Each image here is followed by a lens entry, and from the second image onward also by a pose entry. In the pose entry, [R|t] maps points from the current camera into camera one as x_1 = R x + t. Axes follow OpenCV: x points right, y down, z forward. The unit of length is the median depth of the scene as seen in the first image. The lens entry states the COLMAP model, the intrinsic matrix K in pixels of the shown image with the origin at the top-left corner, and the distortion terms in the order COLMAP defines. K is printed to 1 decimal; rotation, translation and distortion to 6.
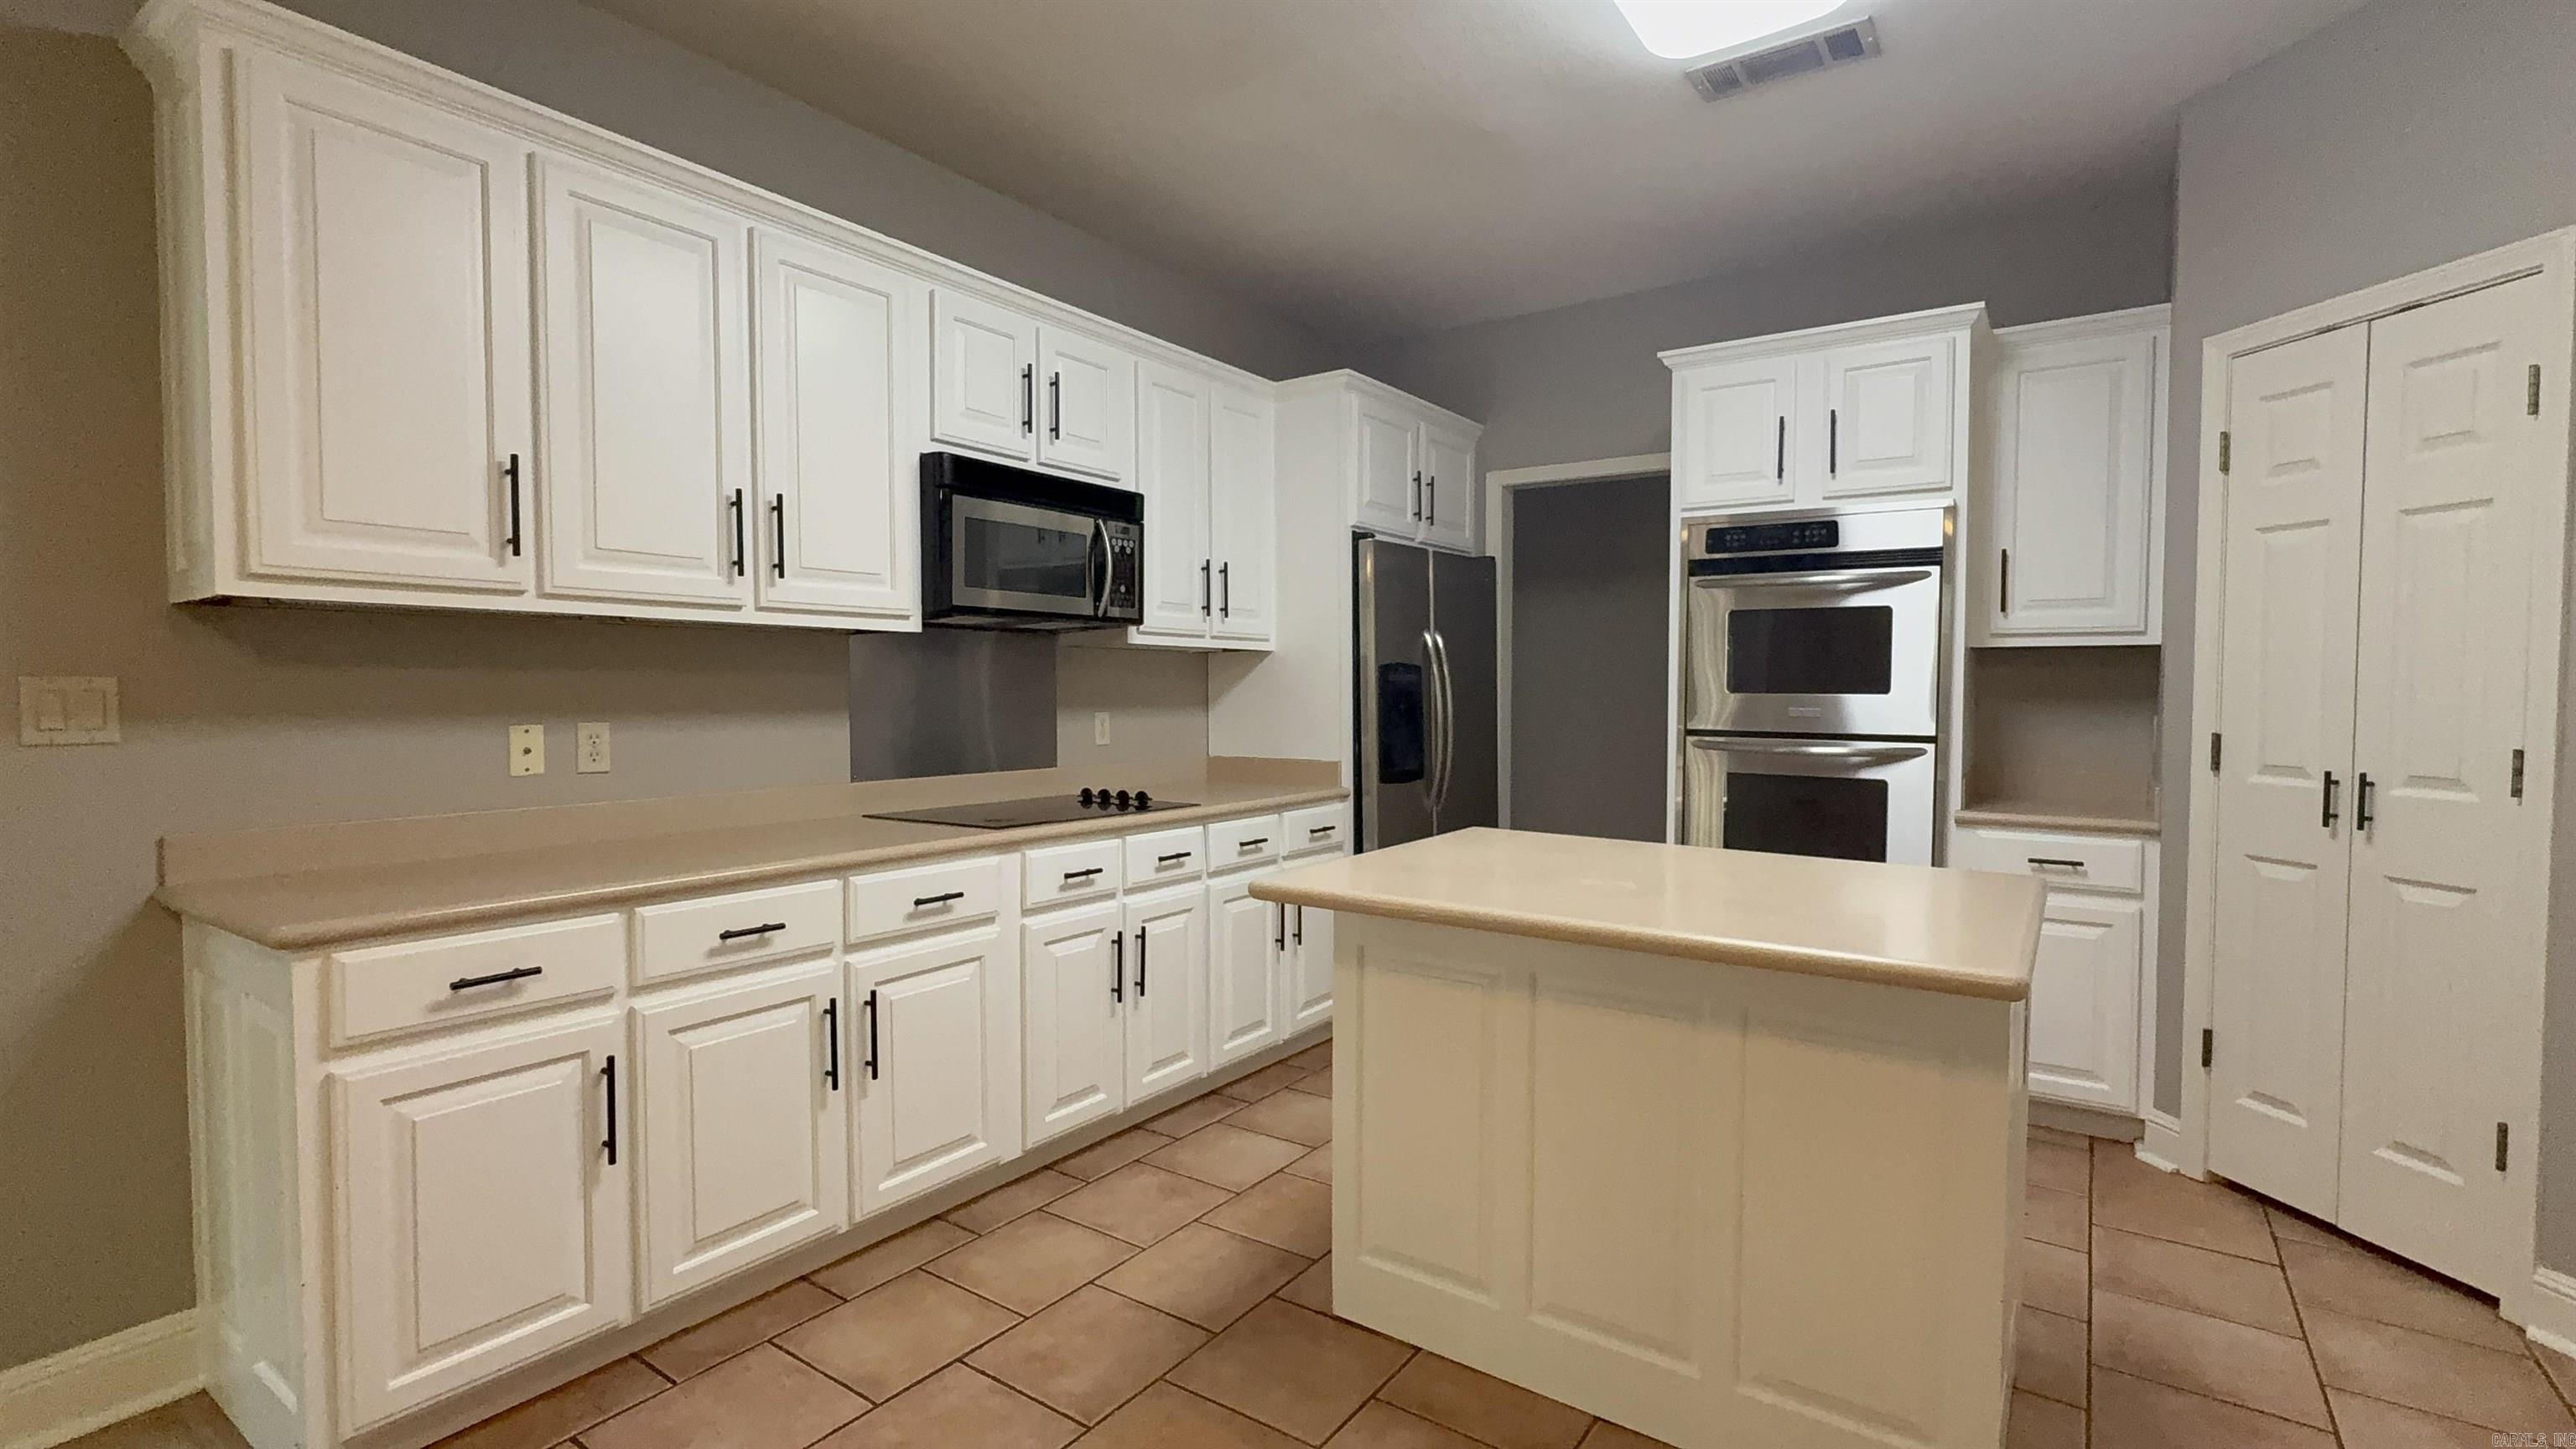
lens RADIAL K [[1156.3, 0, 1290.0], [0, 1156.3, 722.8], [0, 0, 1]] dist [0.000699, 0.000848]
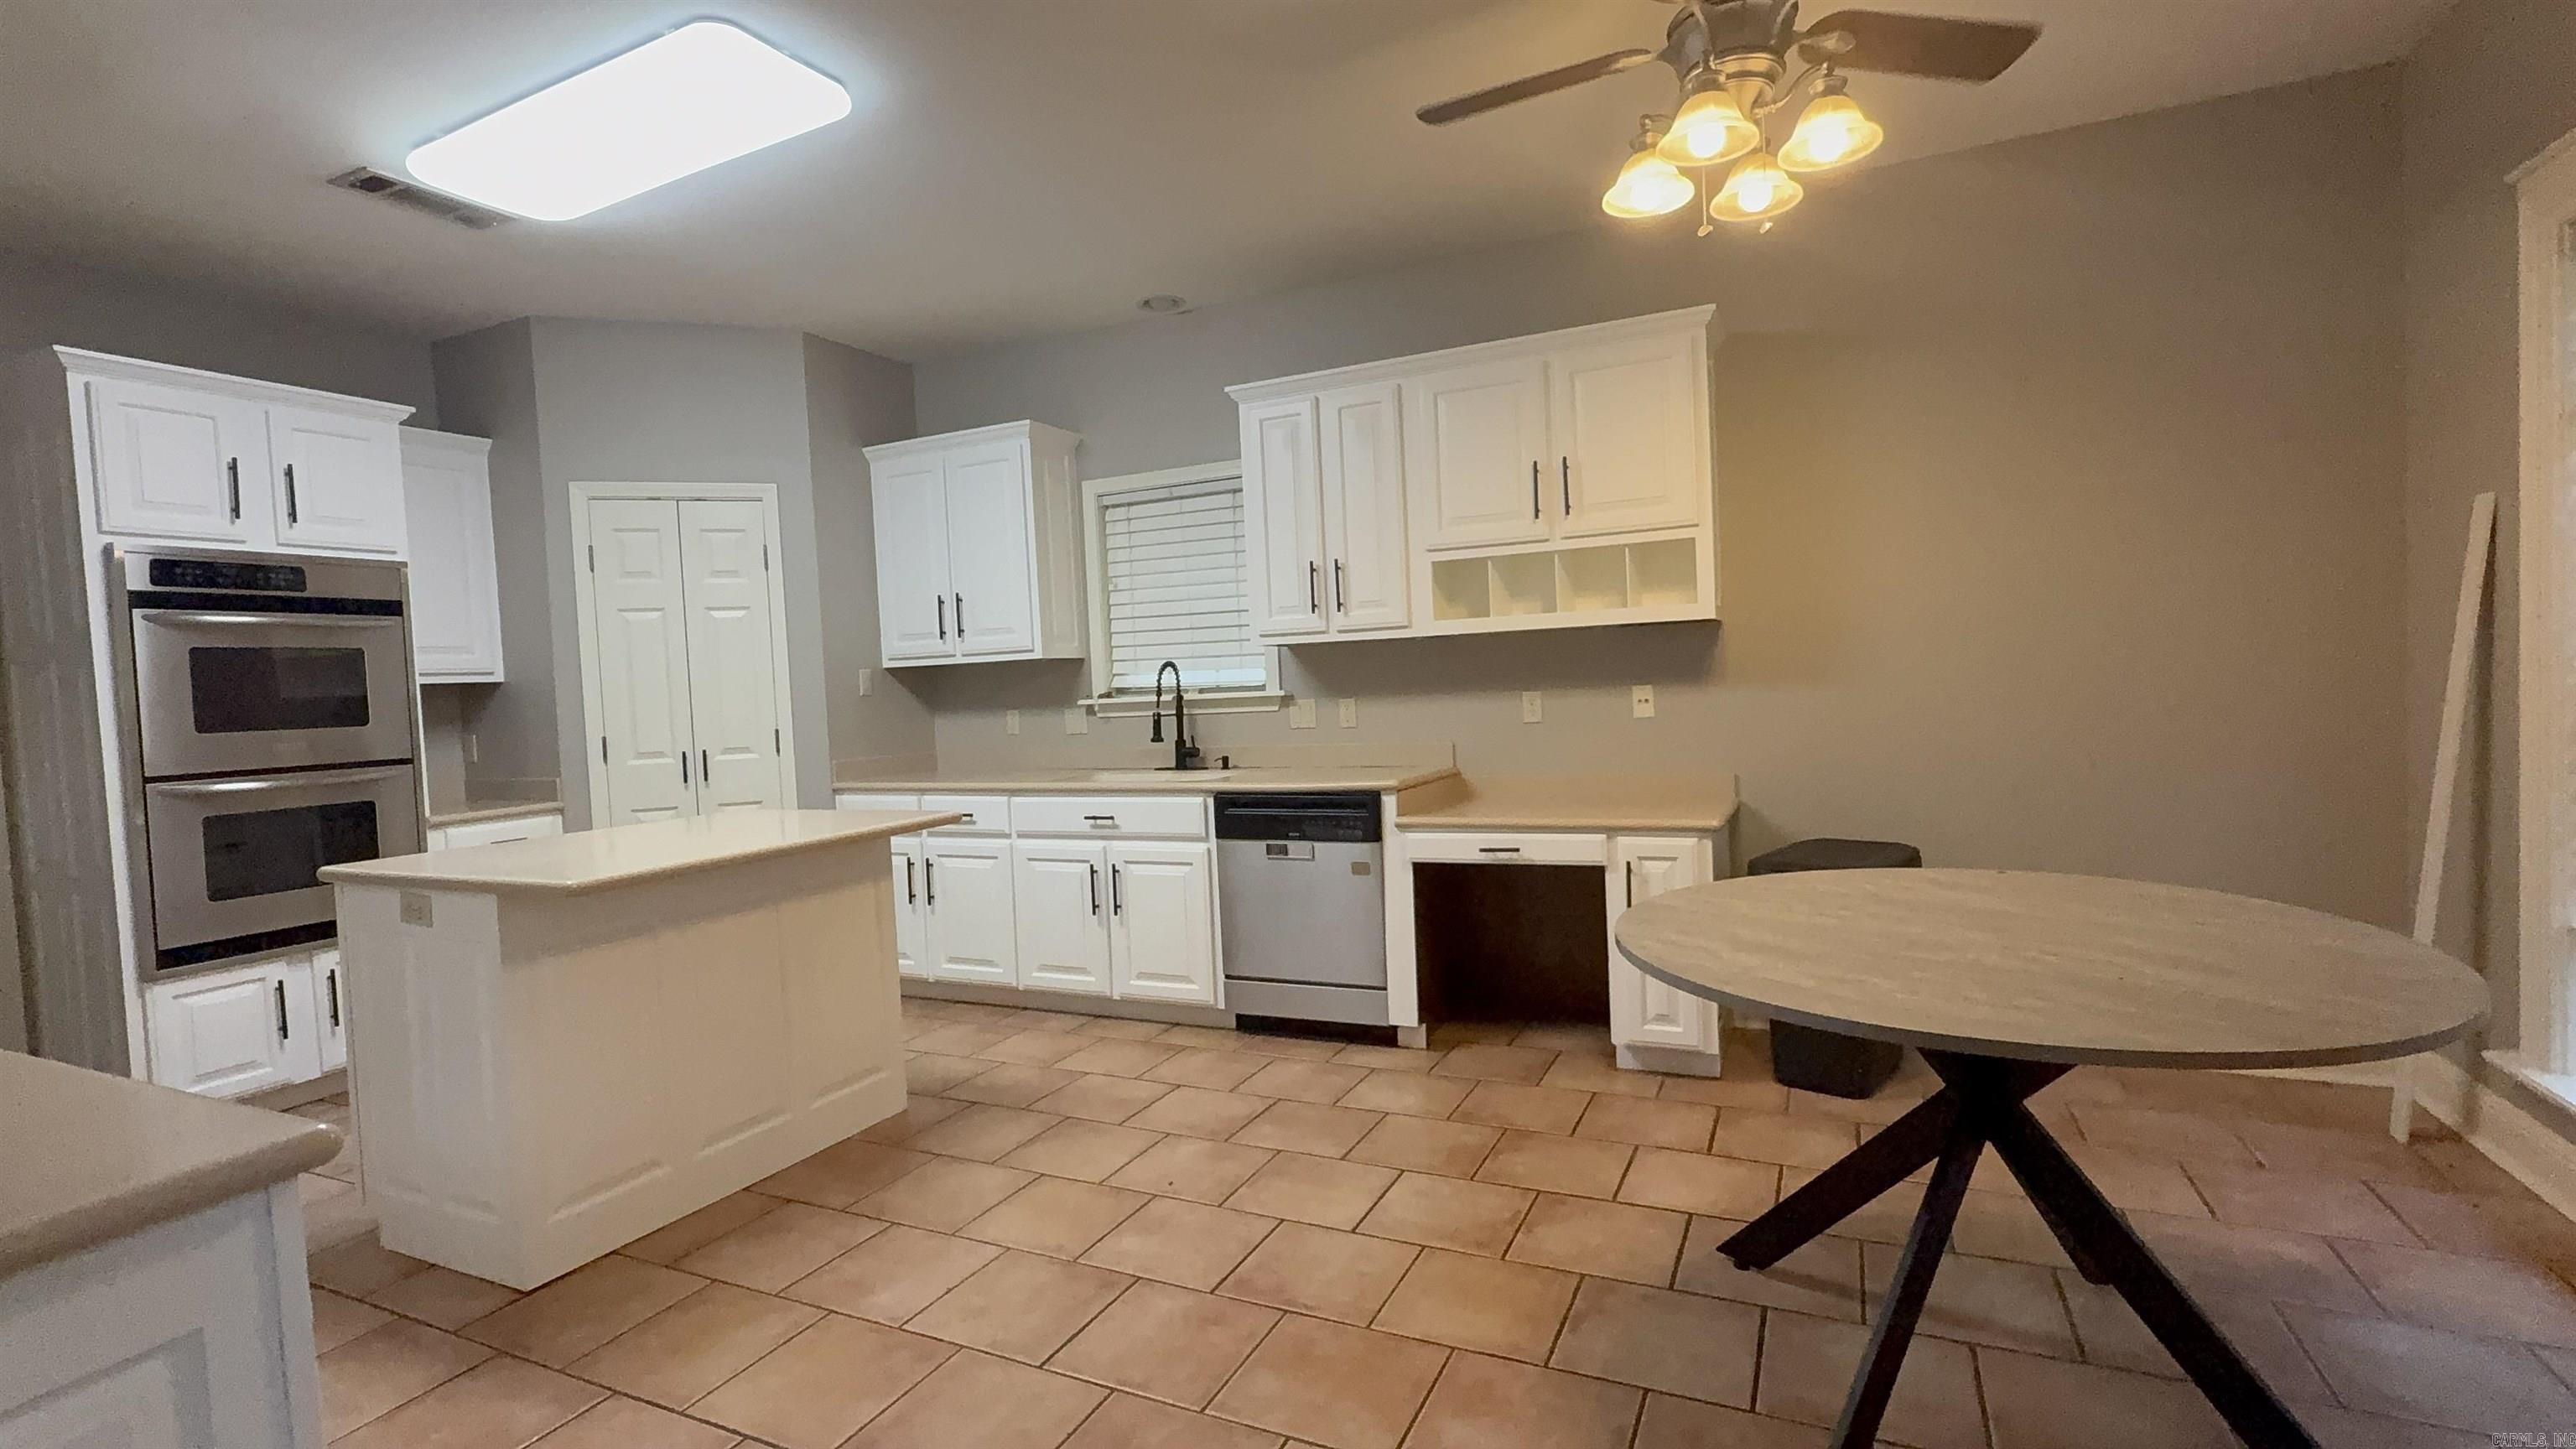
lens RADIAL K [[1156.3, 0, 1288.6], [0, 1156.3, 722.1], [0, 0, 1]] dist [0.000699, 0.000848]
pose [[-0.161668, -0.034698, 0.986235, -0.795792], [0.079468, 0.995678, 0.048057, -0.011355], [-0.983640, 0.086143, -0.158212, 0.298423]]
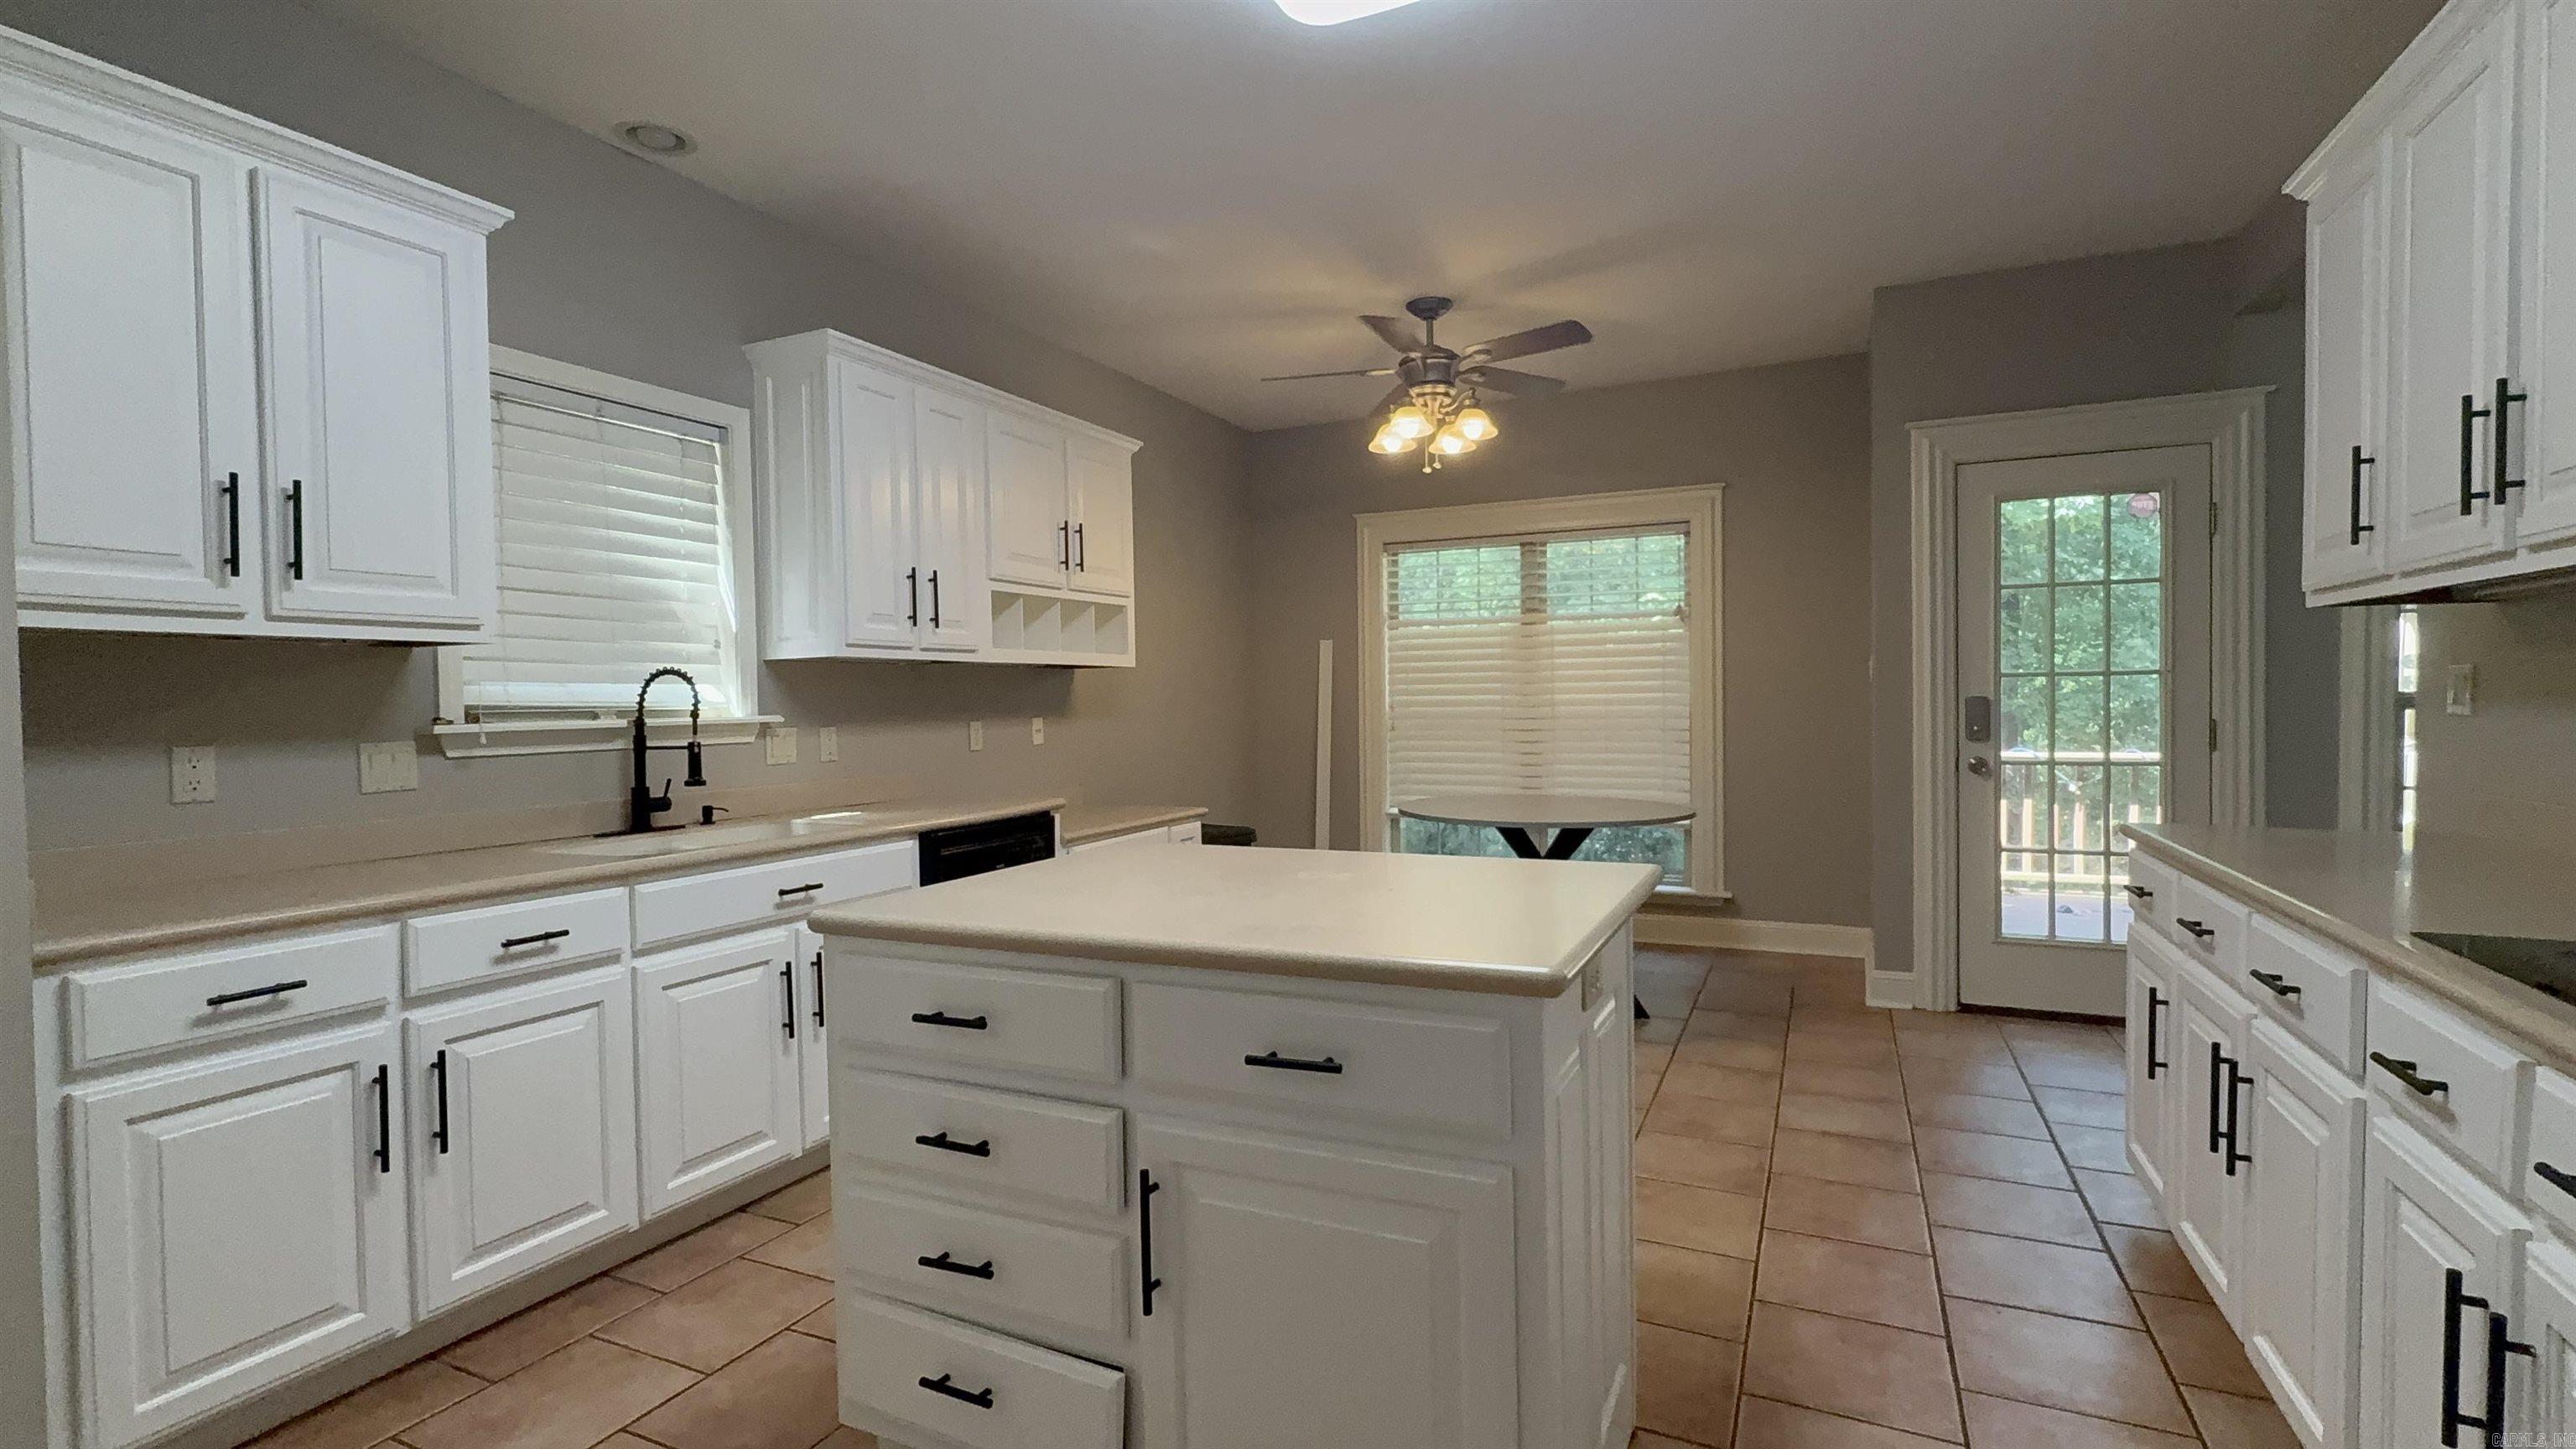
lens RADIAL K [[1156.3, 0, 1285.9], [0, 1156.3, 729.4], [0, 0, 1]] dist [0.000699, 0.000848]
pose [[-0.986194, 0.016480, -0.164771, 0.293391], [0.006869, 0.998250, 0.058734, -0.030628], [0.165450, 0.056791, -0.984582, 1.236581]]
